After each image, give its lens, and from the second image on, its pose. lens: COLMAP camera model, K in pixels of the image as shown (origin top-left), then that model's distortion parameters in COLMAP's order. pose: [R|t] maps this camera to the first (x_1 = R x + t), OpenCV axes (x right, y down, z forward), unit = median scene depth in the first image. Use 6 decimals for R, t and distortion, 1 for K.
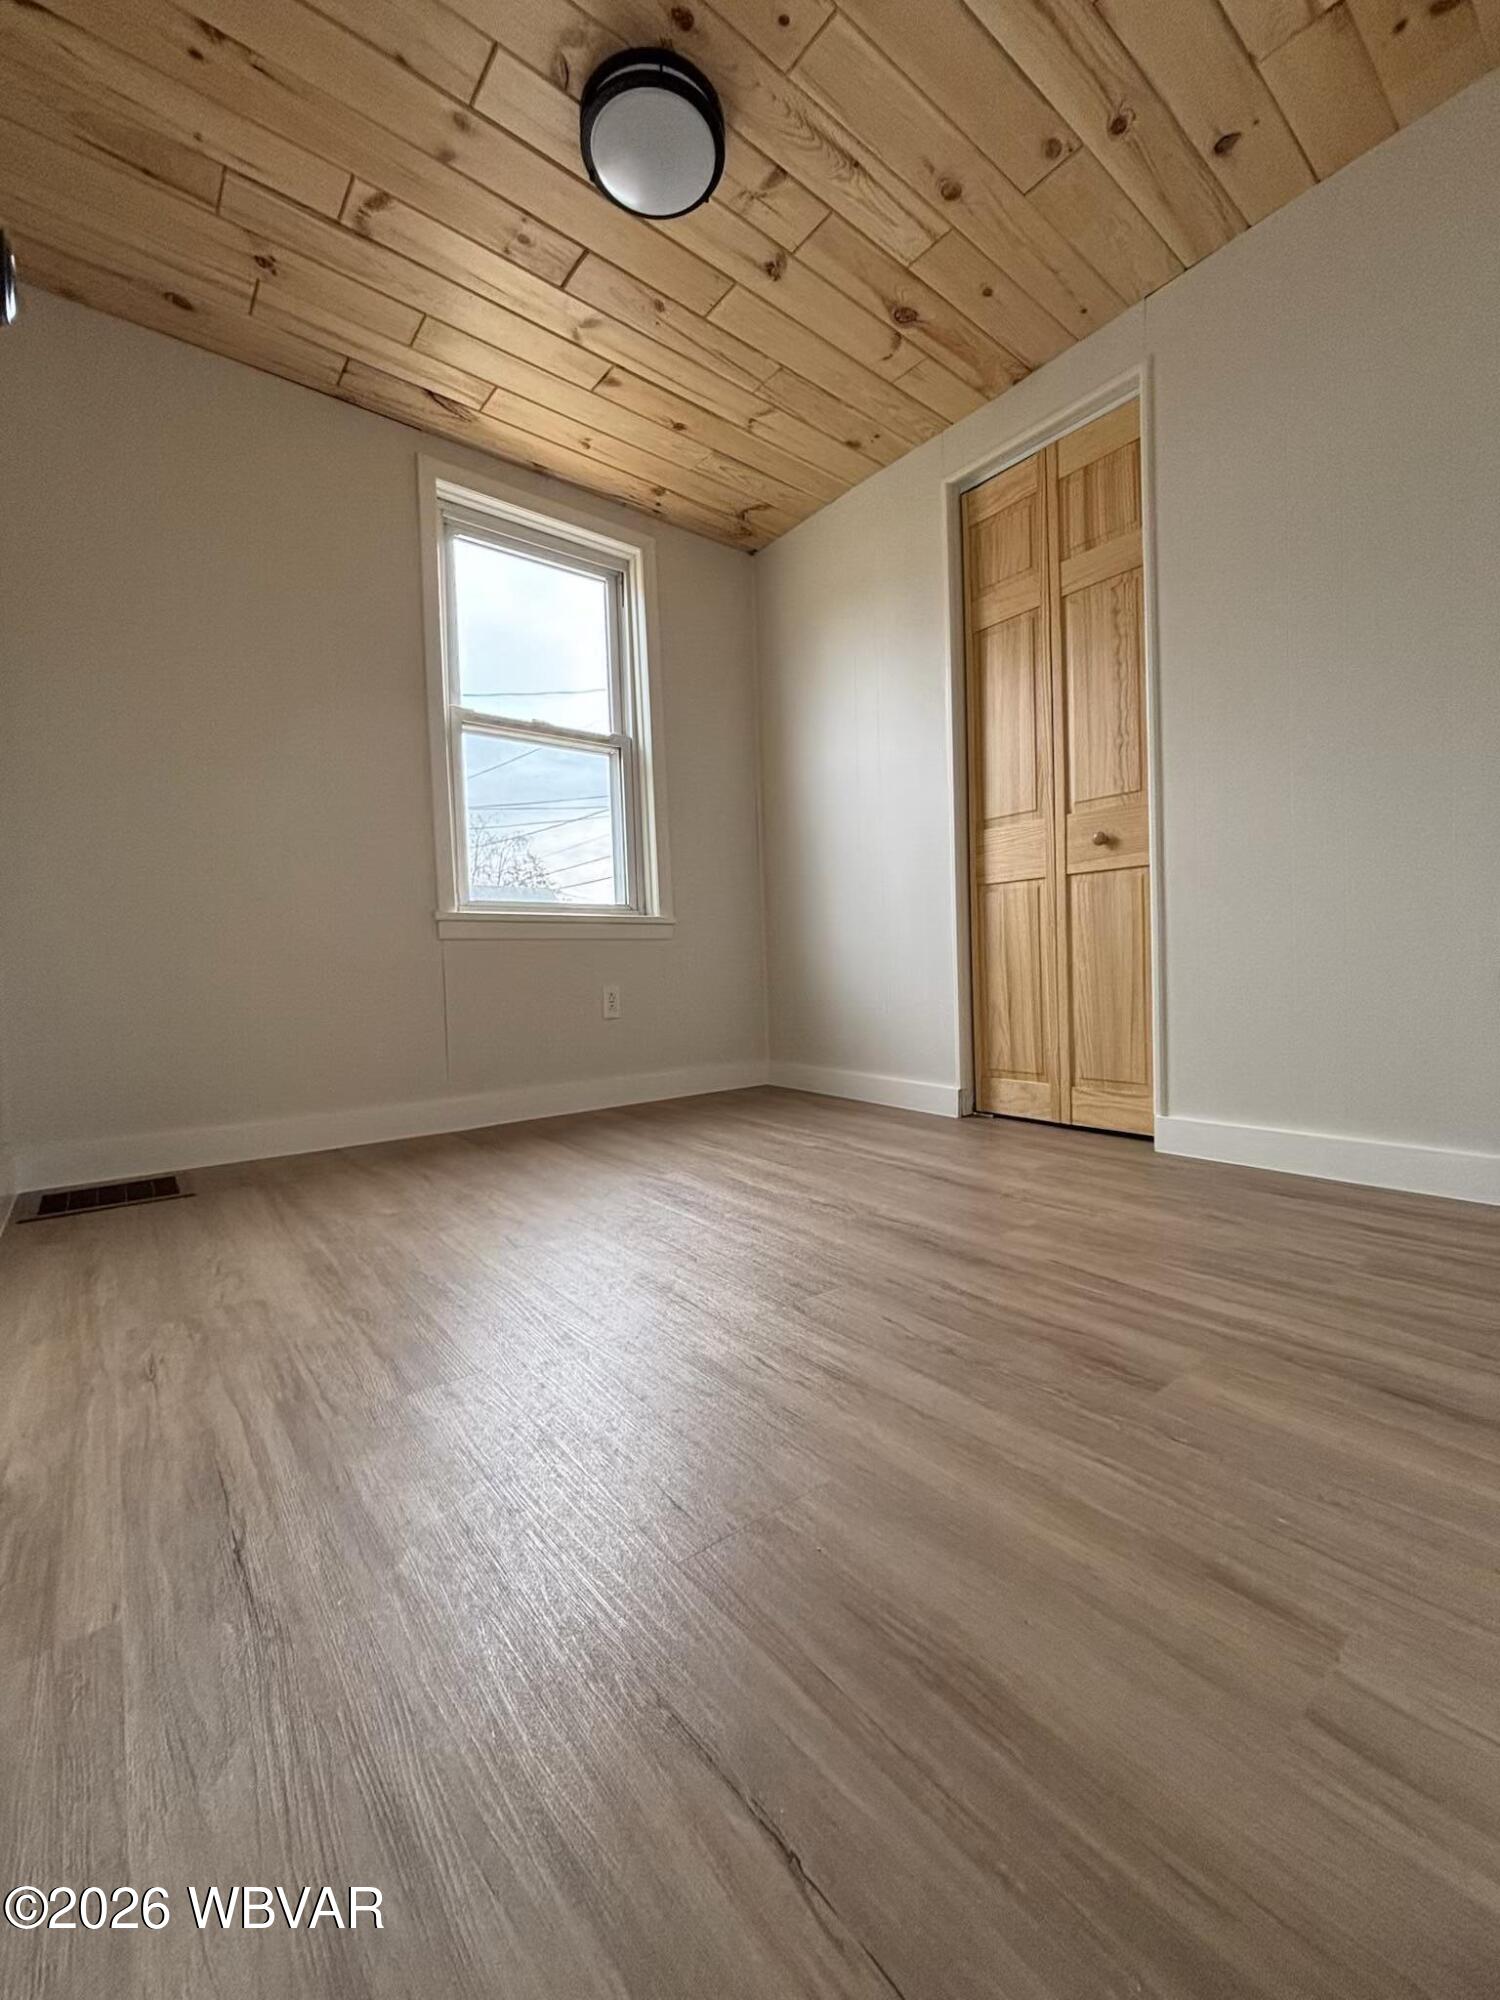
lens RADIAL K [[808.2, 0, 757.2], [0, 808.2, 1001.7], [0, 0, 1]] dist [0.002221, -0.001334]
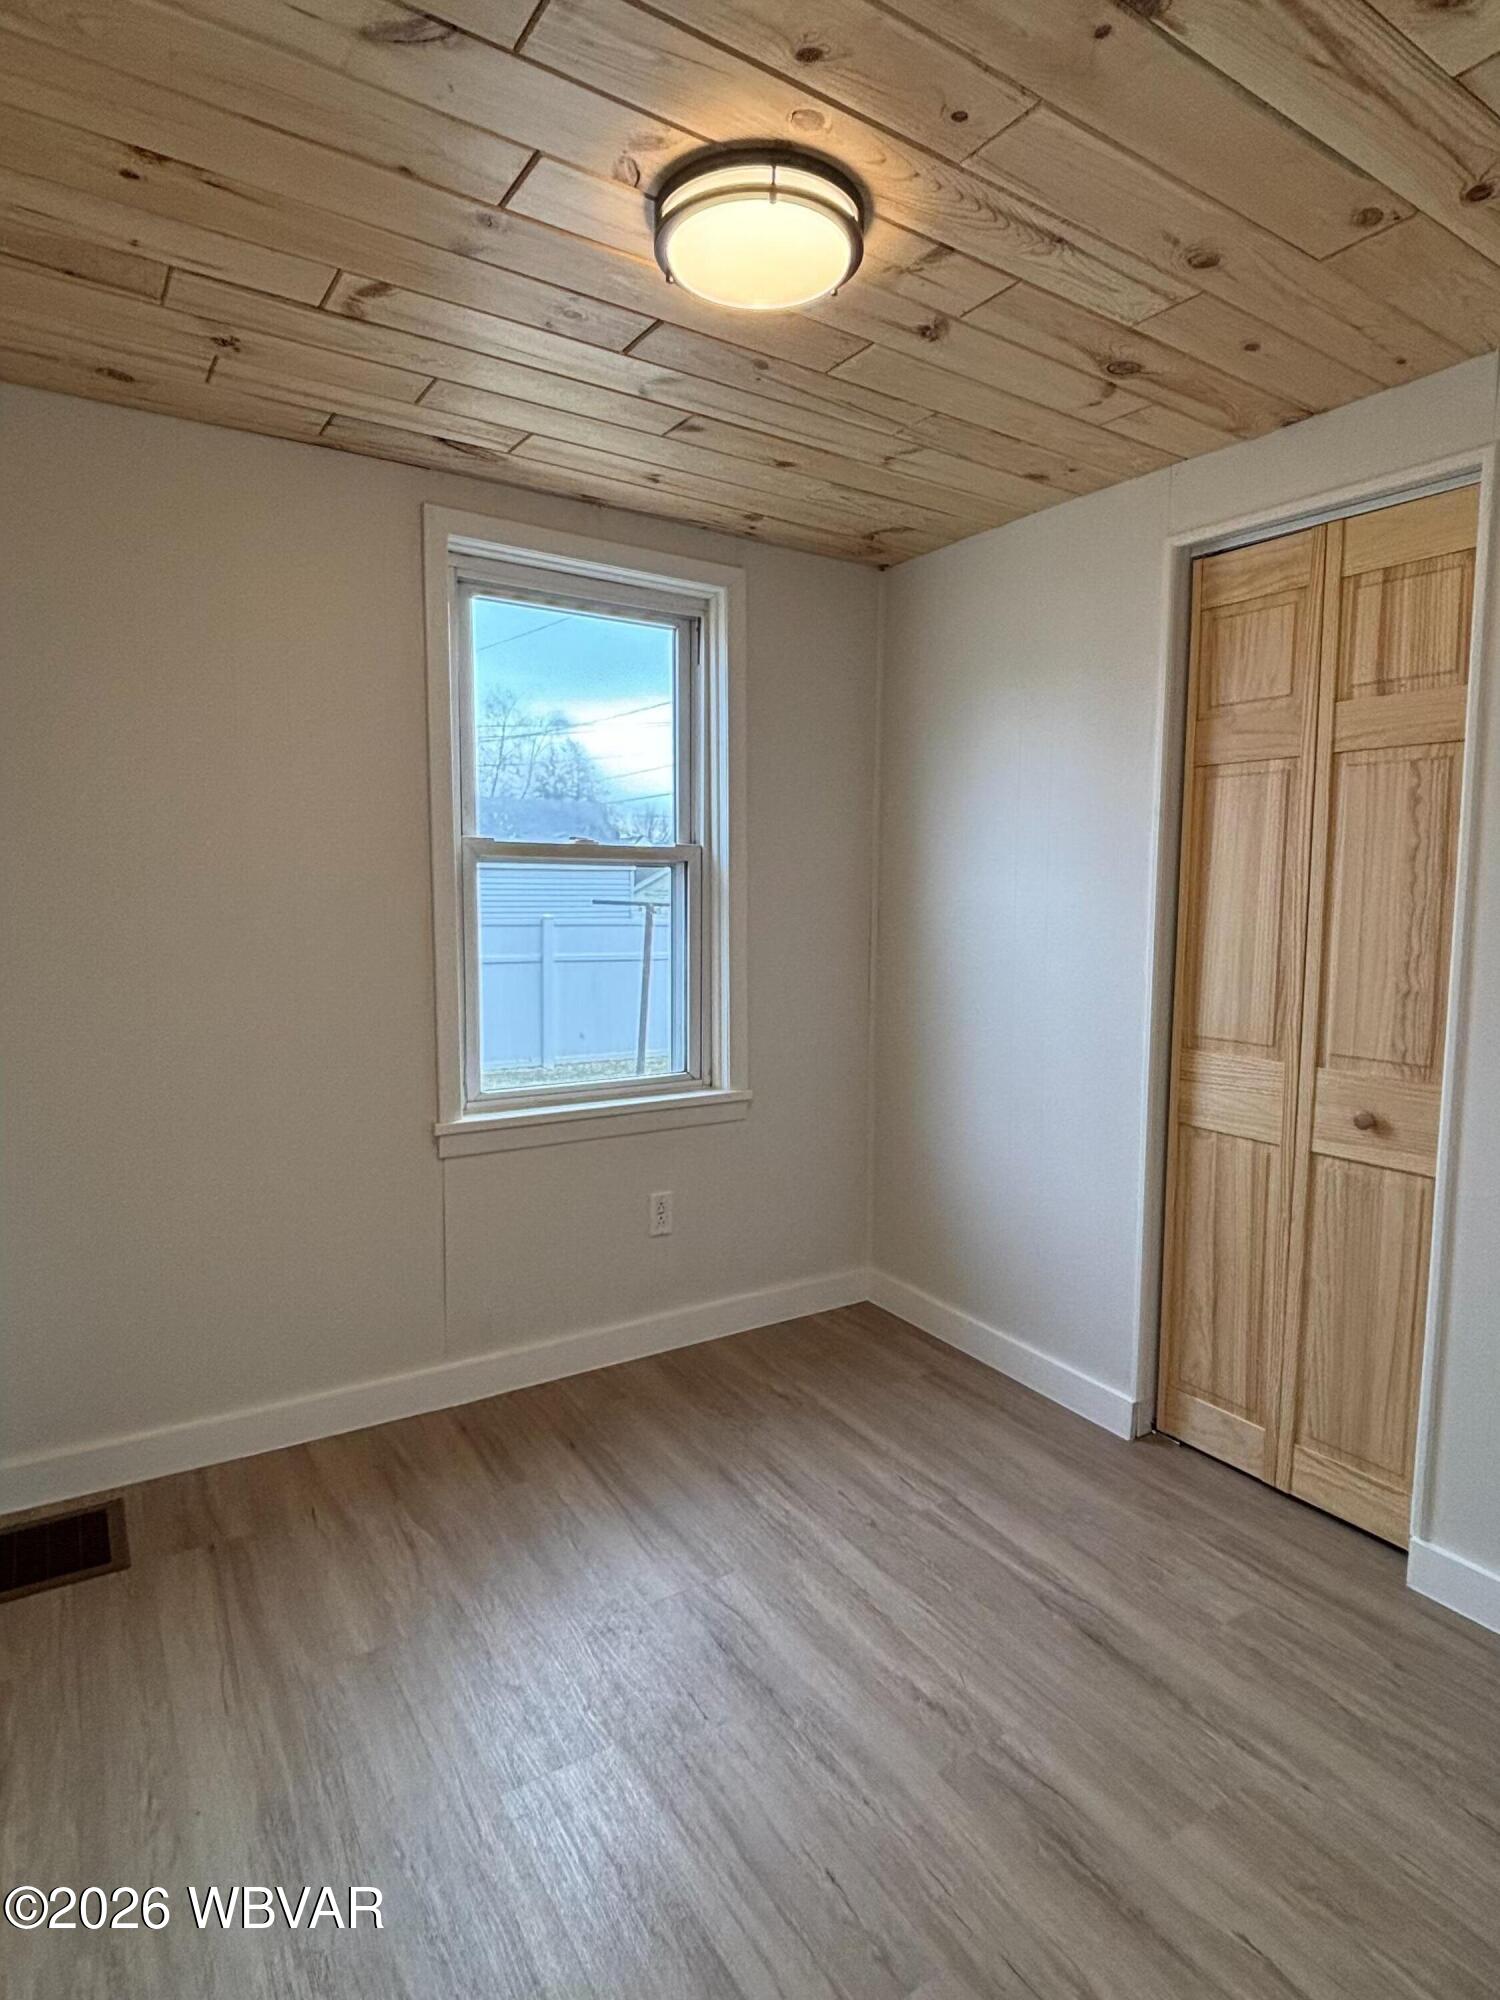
lens RADIAL K [[1097.0, 0, 759.2], [0, 1097.0, 1010.7], [0, 0, 1]] dist [-0.013811, 0.008639]
pose [[0.994143, 0.049629, -0.096002, -0.004740], [-0.043208, 0.996760, 0.067839, -0.324169], [0.099057, -0.063294, 0.993067, 0.027040]]
